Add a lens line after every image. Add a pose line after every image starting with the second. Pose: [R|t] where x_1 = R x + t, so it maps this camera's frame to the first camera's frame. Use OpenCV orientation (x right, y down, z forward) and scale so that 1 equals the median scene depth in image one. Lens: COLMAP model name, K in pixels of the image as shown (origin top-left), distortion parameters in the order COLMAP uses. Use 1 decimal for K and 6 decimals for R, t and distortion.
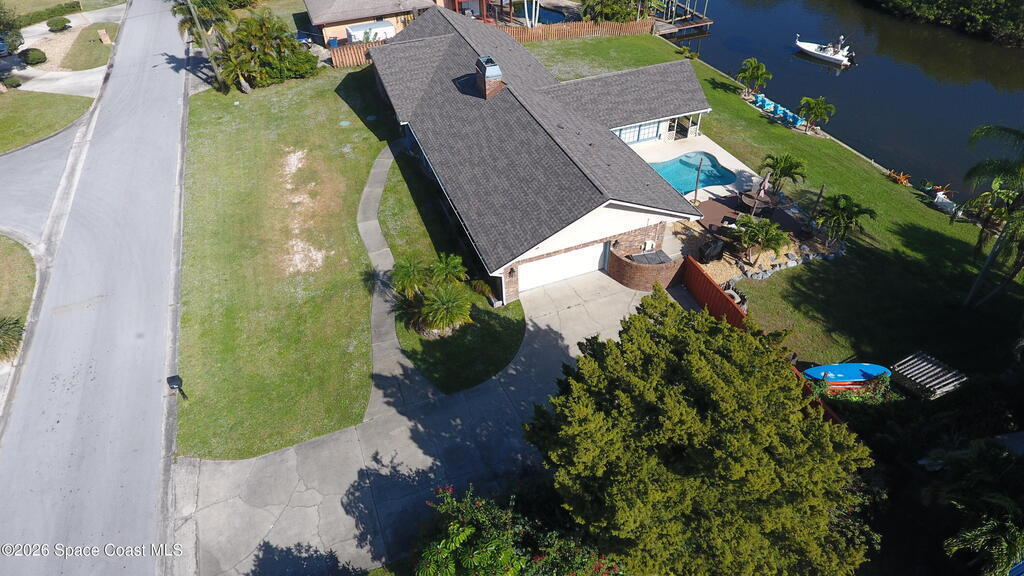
lens RADIAL K [[603.6, 0, 512.0], [0, 603.6, 288.0], [0, 0, 1]] dist [-0.003013, -0.001091]
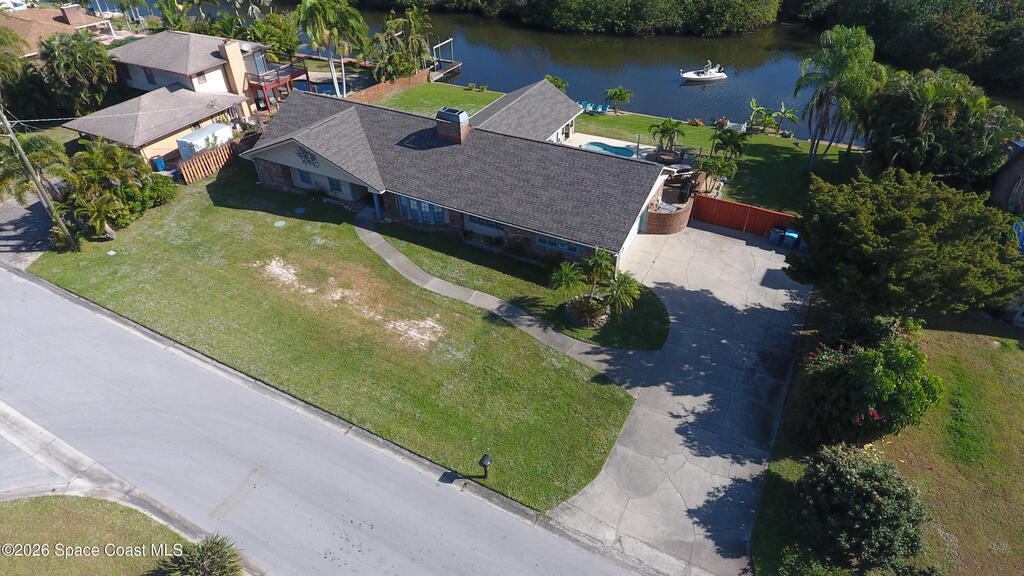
lens RADIAL K [[603.6, 0, 512.0], [0, 603.6, 288.0], [0, 0, 1]] dist [-0.003013, -0.001091]
pose [[0.756827, -0.386697, 0.526952, -0.664384], [0.437744, 0.898575, 0.030706, -0.071460], [-0.485380, 0.207431, 0.849340, 0.080002]]
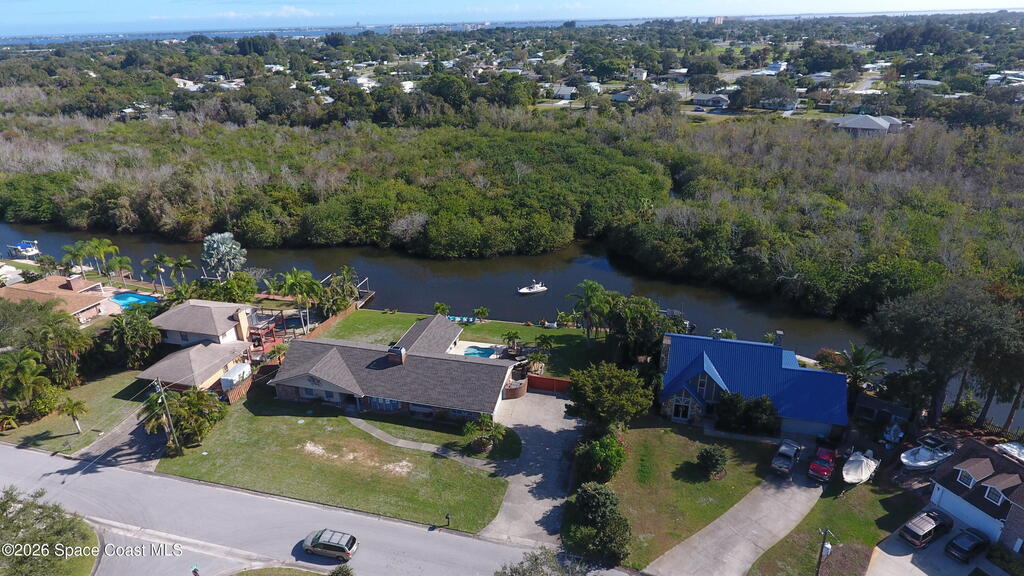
lens RADIAL K [[603.6, 0, 512.0], [0, 603.6, 288.0], [0, 0, 1]] dist [-0.003013, -0.001091]
pose [[0.581584, -0.318583, 0.748509, -1.297779], [0.550650, 0.831453, -0.073963, -0.175194], [-0.598786, 0.455182, 0.658987, -0.696692]]
